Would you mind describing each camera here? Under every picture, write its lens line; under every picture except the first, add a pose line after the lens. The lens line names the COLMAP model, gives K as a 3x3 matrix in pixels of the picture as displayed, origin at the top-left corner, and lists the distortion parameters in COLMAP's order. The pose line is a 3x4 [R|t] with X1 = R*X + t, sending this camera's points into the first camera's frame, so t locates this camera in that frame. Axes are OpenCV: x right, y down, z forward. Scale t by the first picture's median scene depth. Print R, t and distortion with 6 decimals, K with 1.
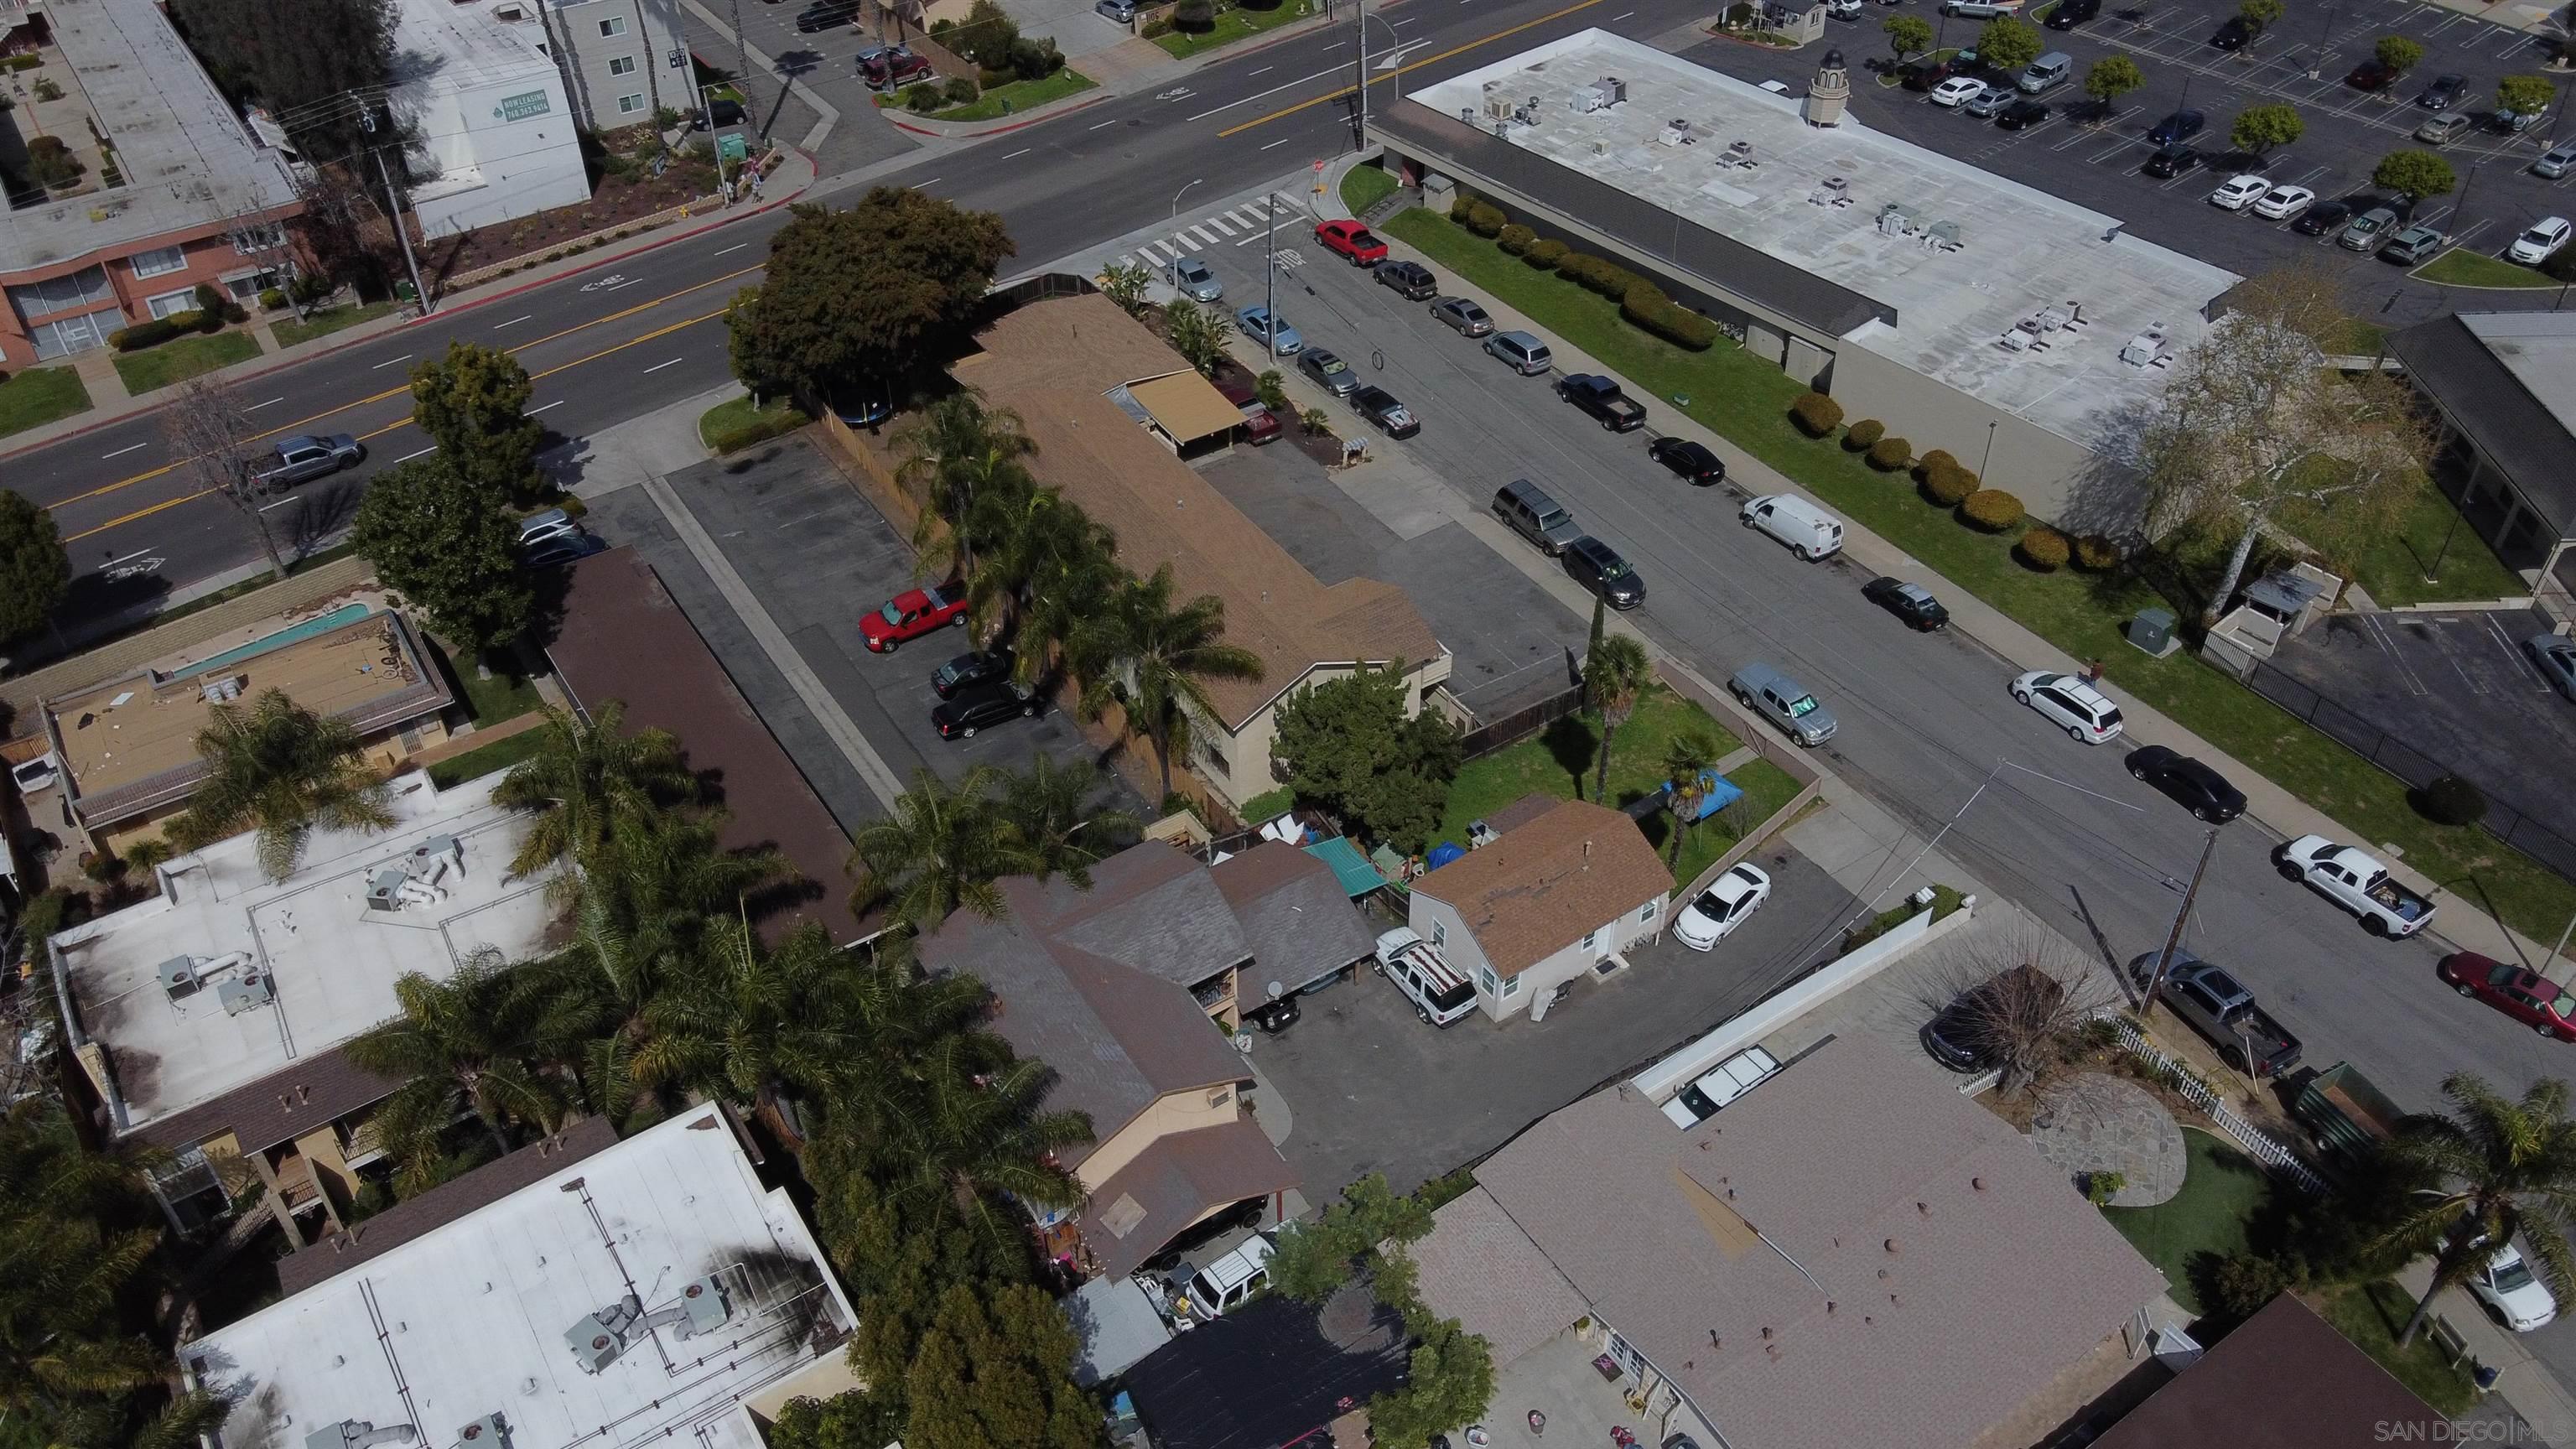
lens RADIAL K [[1938.6, 0, 1288.0], [0, 1938.6, 724.5], [0, 0, 1]] dist [-0.007704, 0.052781]
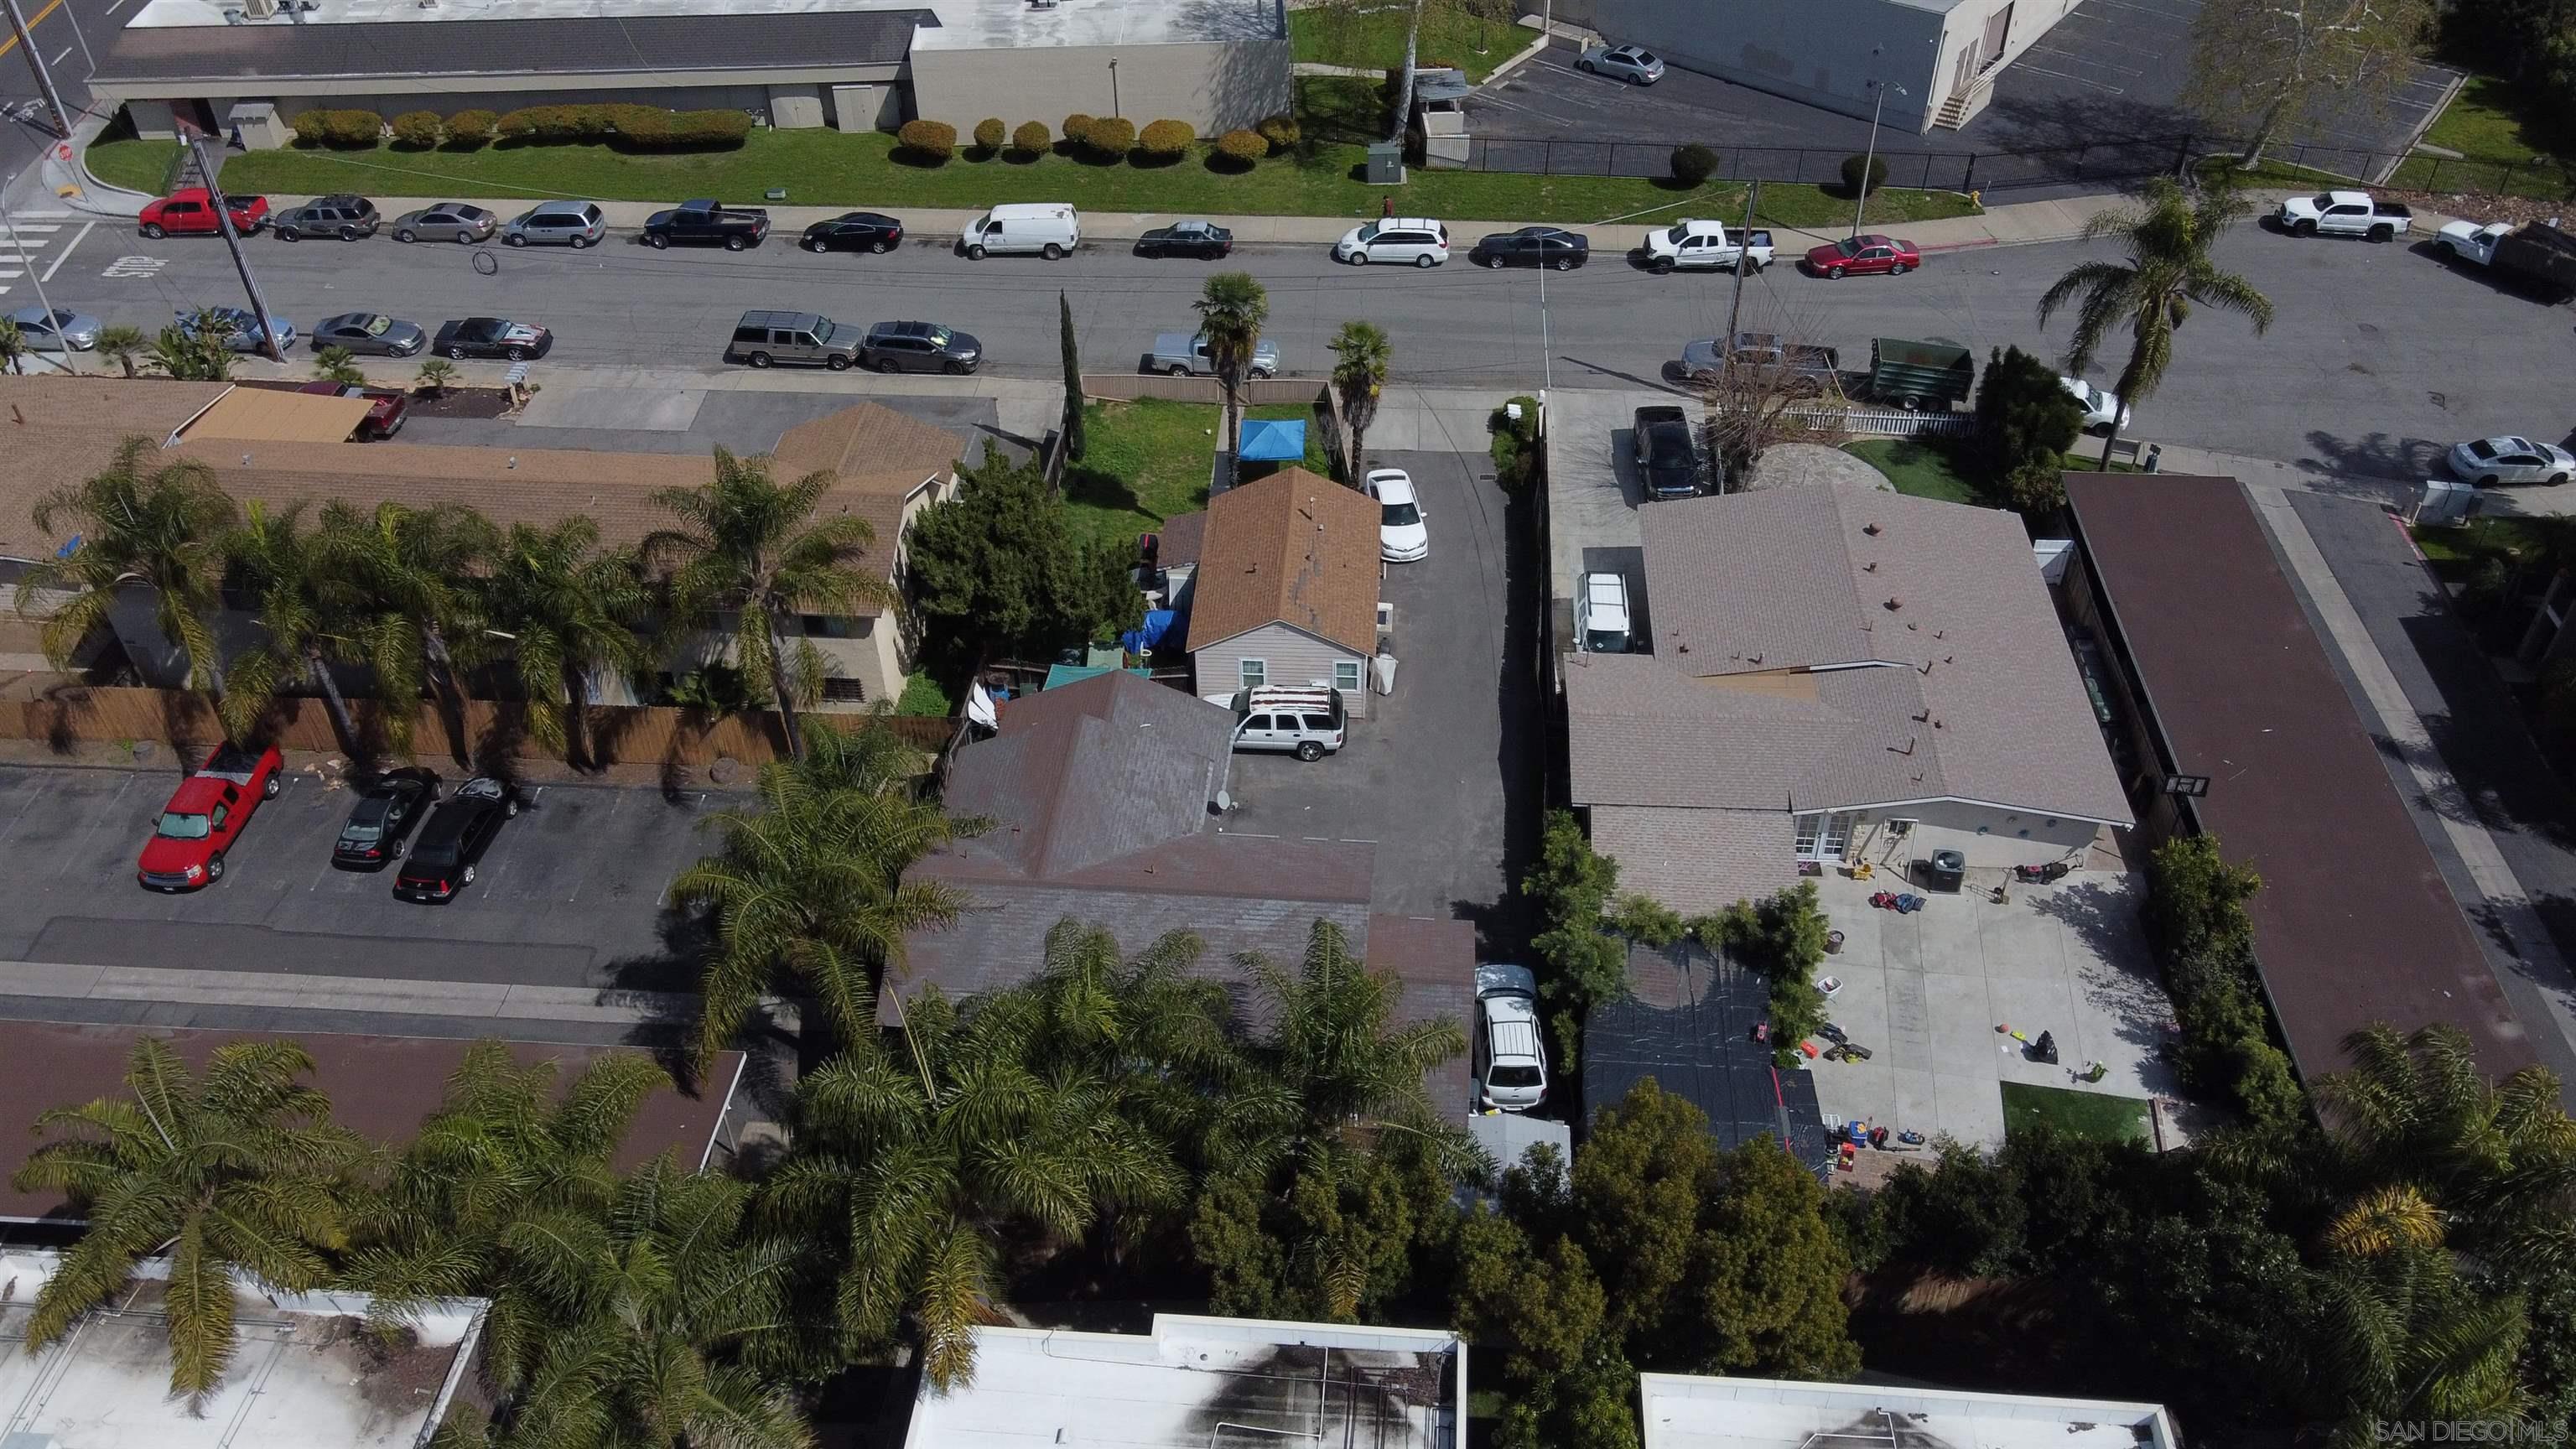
lens RADIAL K [[1940.8, 0, 1288.0], [0, 1940.8, 724.5], [0, 0, 1]] dist [-0.005922, 0.047811]
pose [[0.616515, -0.513663, 0.596708, -0.369336], [0.510733, 0.837698, 0.193427, -0.025238], [-0.599217, 0.185508, 0.778798, 0.292963]]
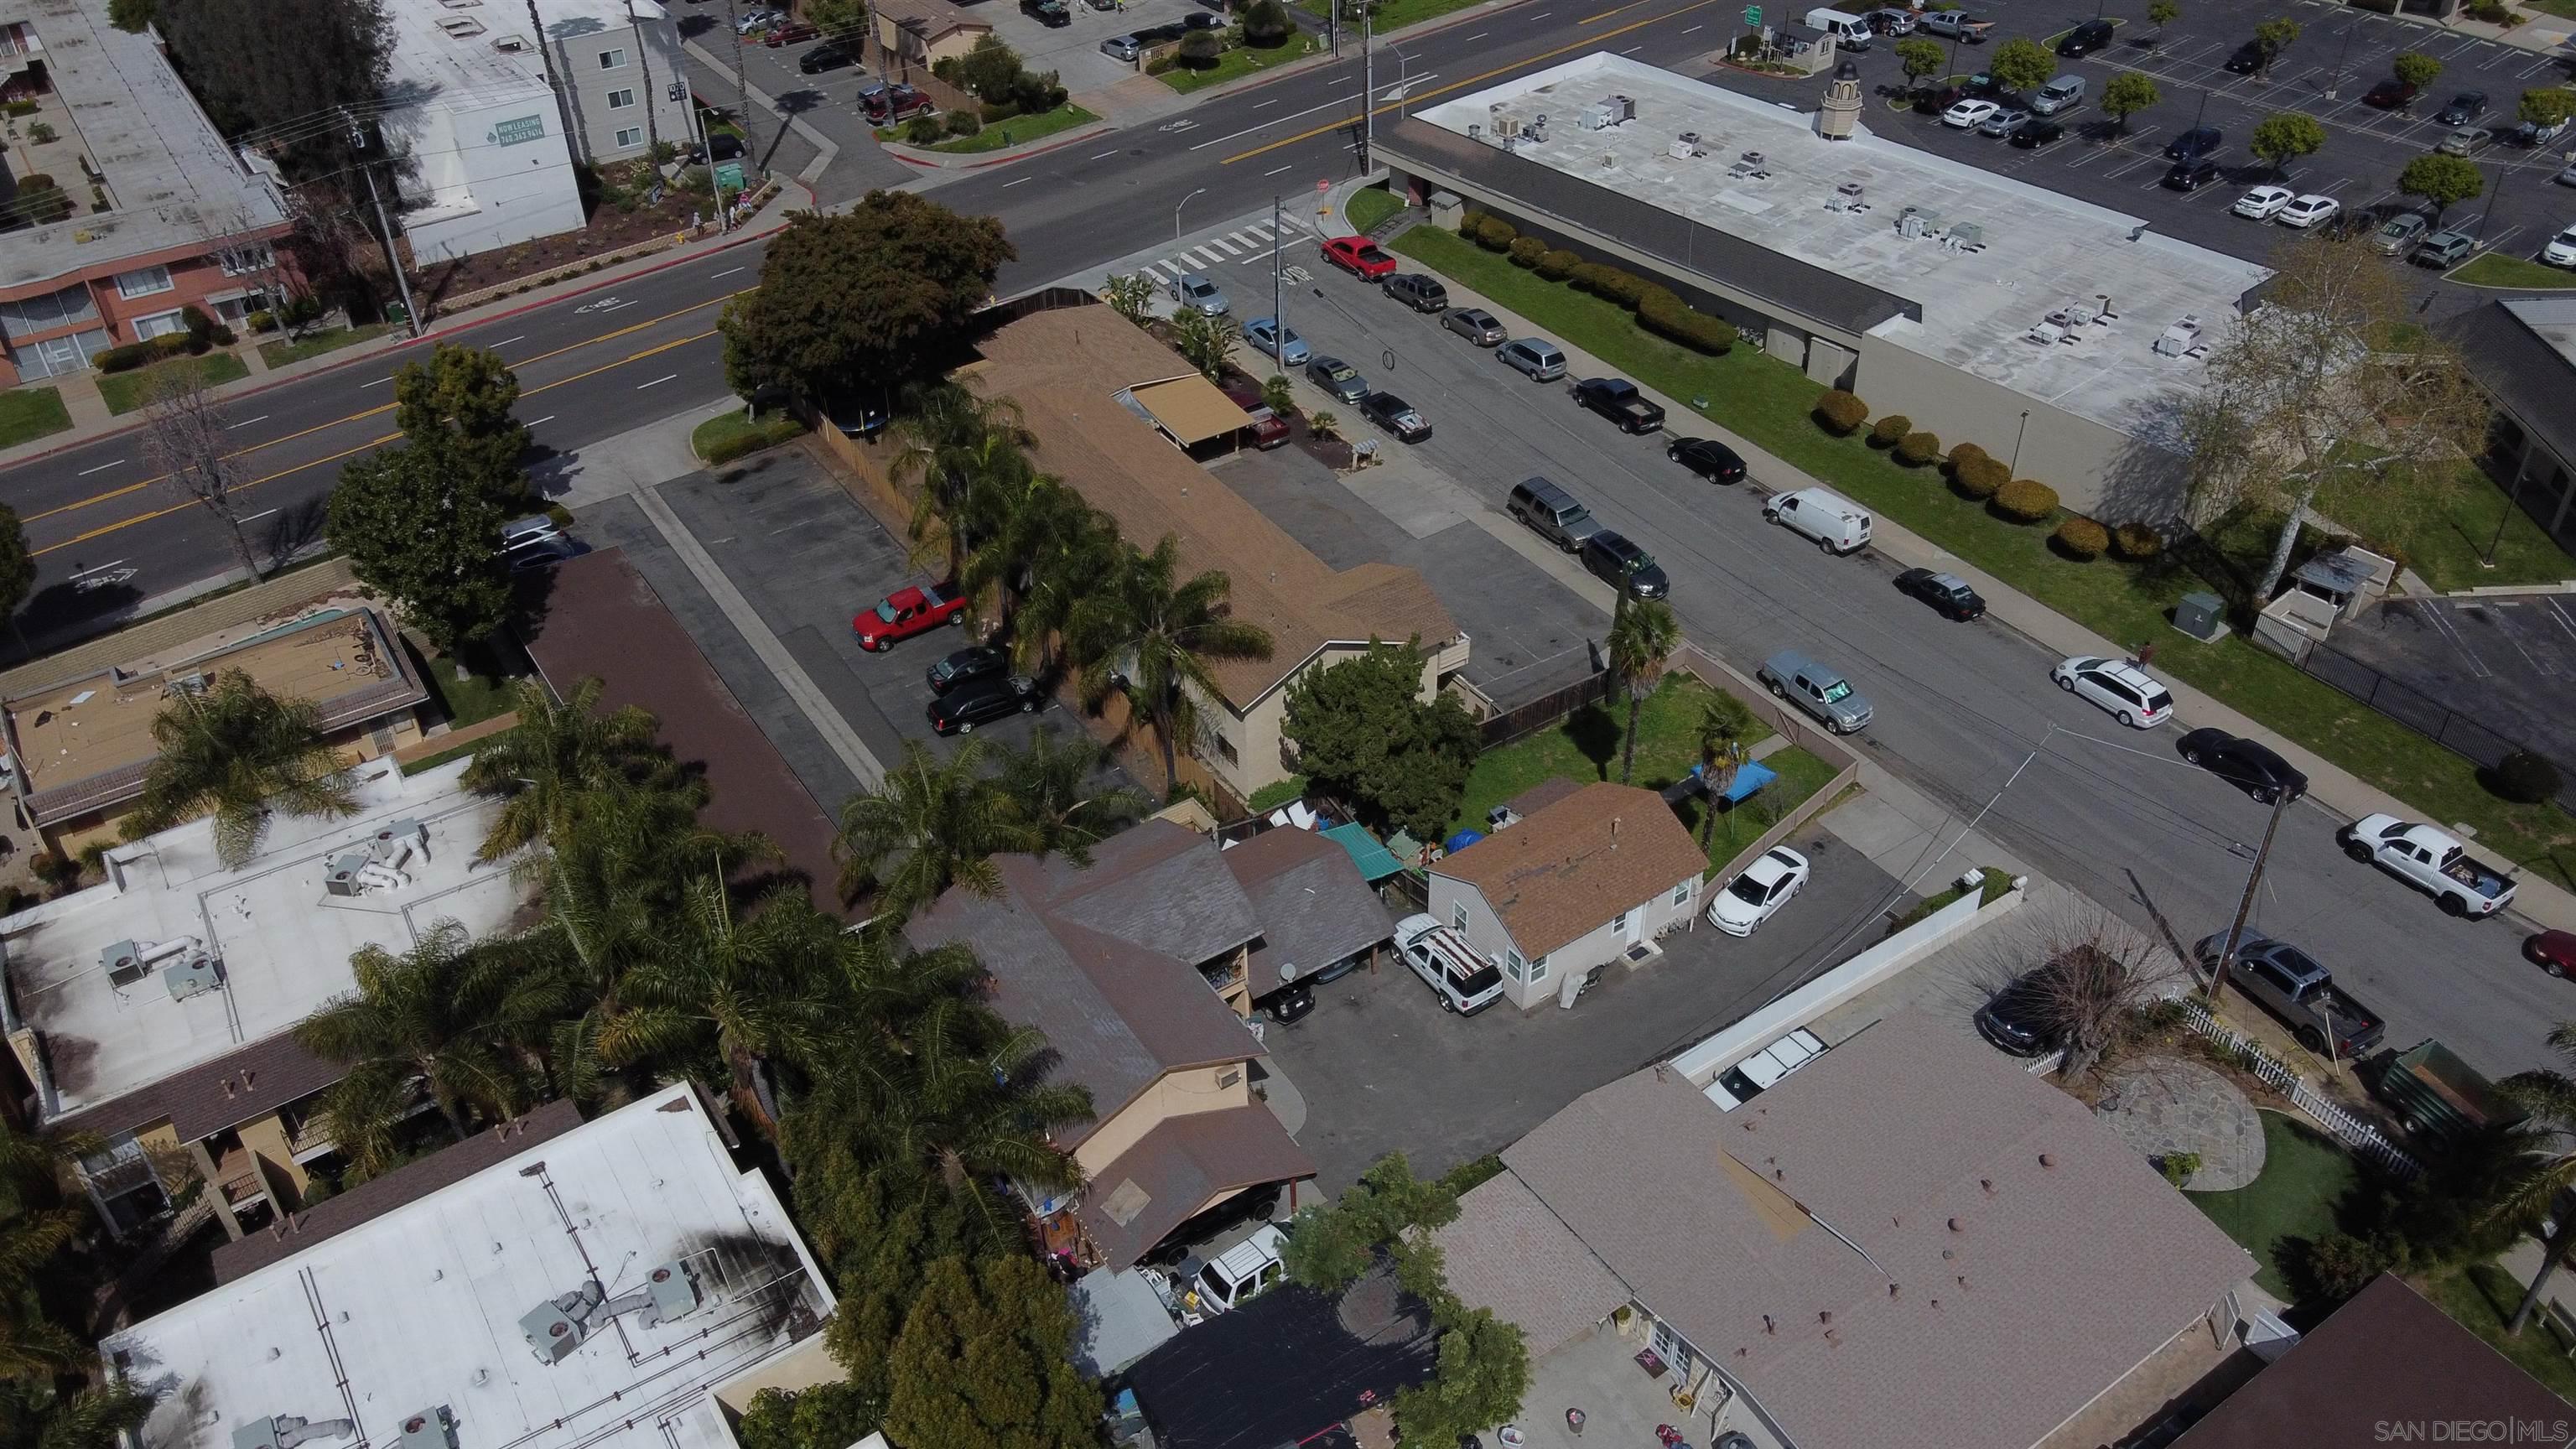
lens RADIAL K [[1940.8, 0, 1288.0], [0, 1940.8, 724.5], [0, 0, 1]] dist [-0.005922, 0.047811]
pose [[0.999958, -0.008149, -0.004295, -0.001155], [0.007916, 0.998626, -0.051804, 0.053724], [0.004711, 0.051768, 0.998648, 0.043254]]
